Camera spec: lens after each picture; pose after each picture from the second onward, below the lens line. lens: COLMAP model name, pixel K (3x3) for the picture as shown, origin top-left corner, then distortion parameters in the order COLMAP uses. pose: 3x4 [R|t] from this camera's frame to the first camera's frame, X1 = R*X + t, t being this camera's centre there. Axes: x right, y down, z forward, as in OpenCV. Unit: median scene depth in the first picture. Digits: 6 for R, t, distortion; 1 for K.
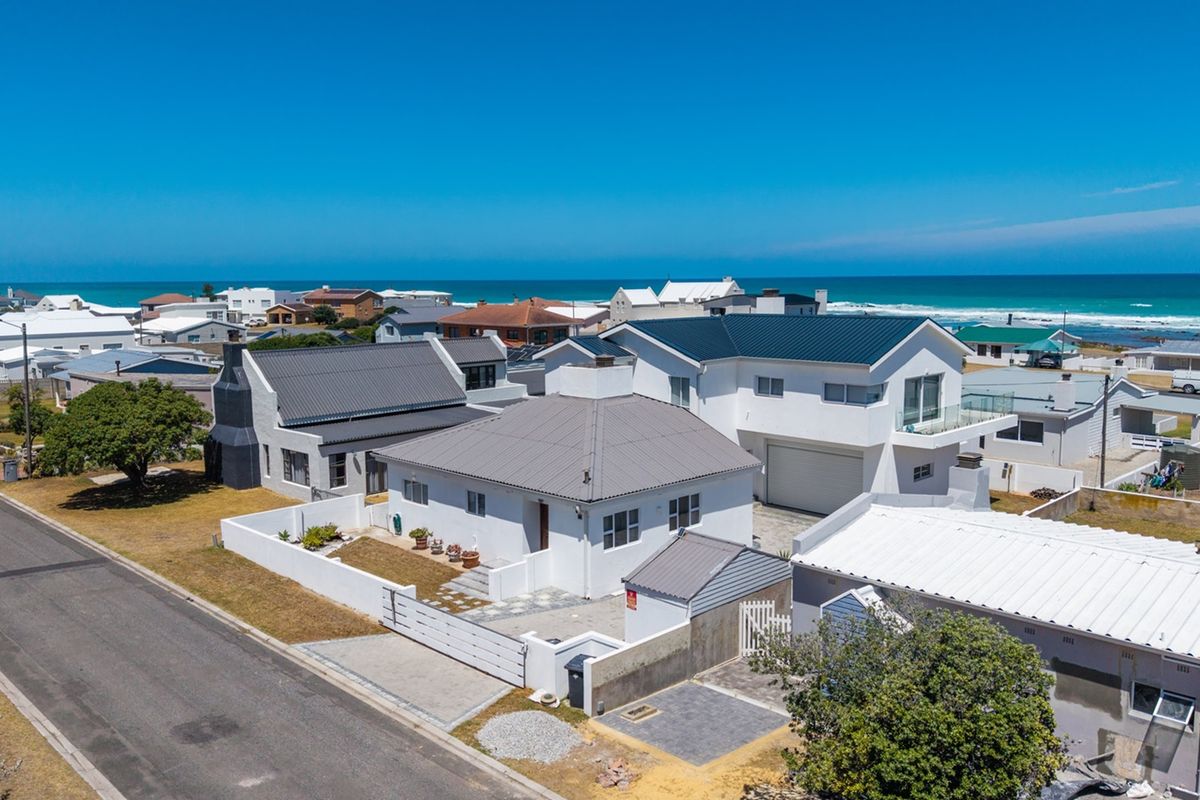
lens RADIAL K [[961.8, 0, 600.0], [0, 961.8, 400.0], [0, 0, 1]] dist [0.034241, -0.011549]
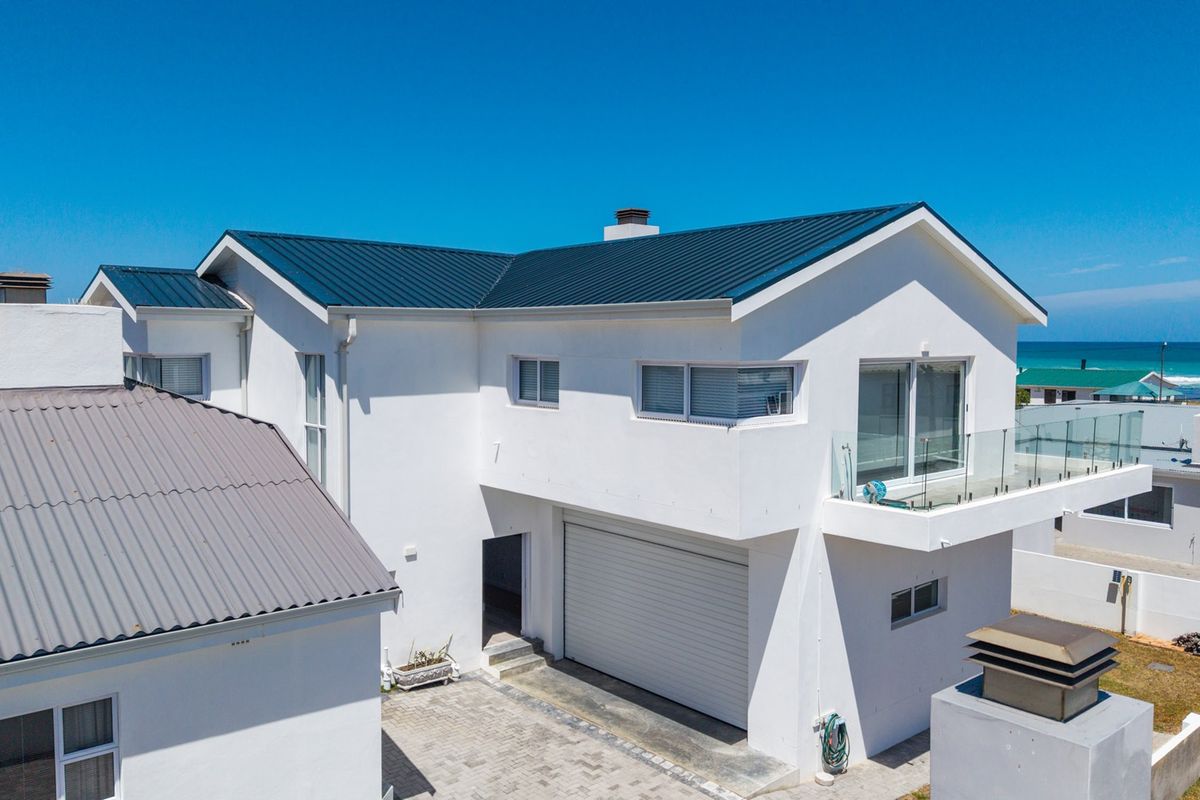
lens RADIAL K [[942.8, 0, 602.9], [0, 942.8, 381.3], [0, 0, 1]] dist [0.022344, 0.002572]
pose [[0.997899, 0.016094, -0.062765, 0.234689], [-0.021074, 0.996611, -0.079514, 0.017946], [0.061272, 0.080670, 0.994856, 0.614820]]
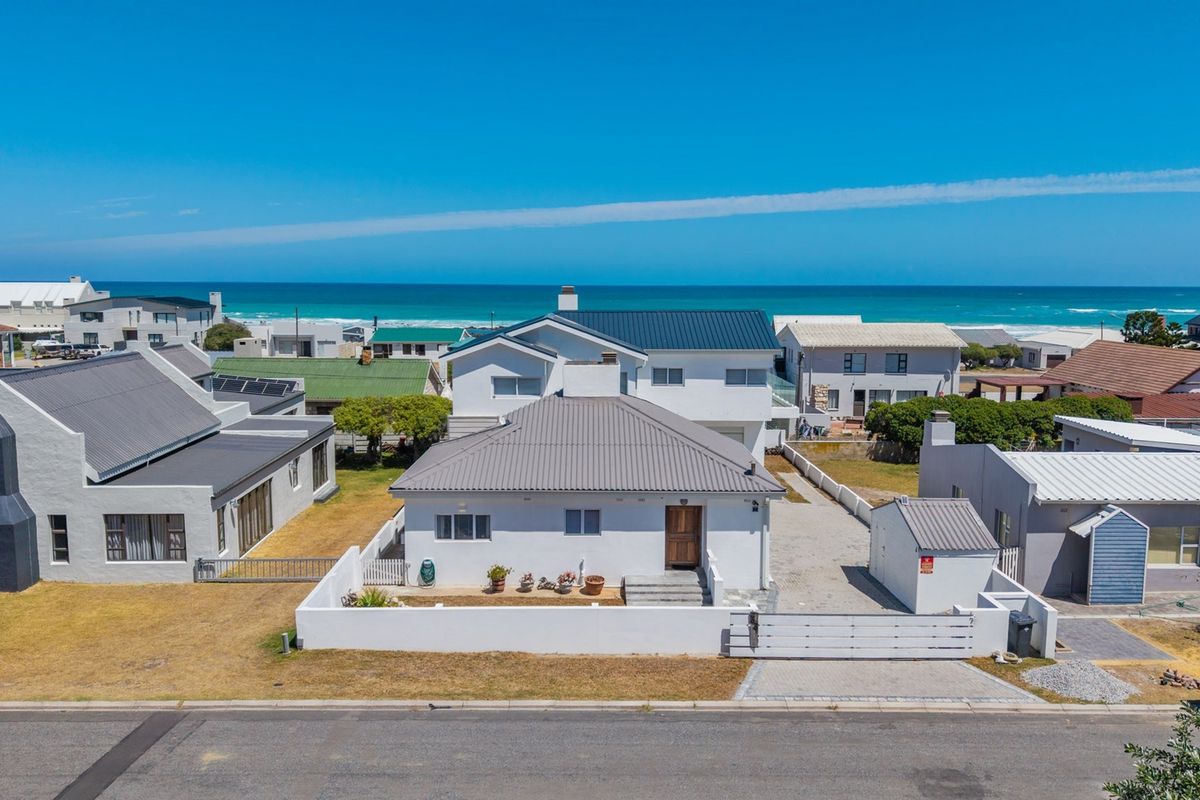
lens RADIAL K [[942.8, 0, 602.9], [0, 942.8, 381.3], [0, 0, 1]] dist [0.022344, 0.002572]
pose [[0.694155, -0.061372, 0.717204, -0.637962], [0.078695, 0.996857, 0.009136, -0.024180], [-0.715510, 0.050099, 0.696803, 0.329499]]
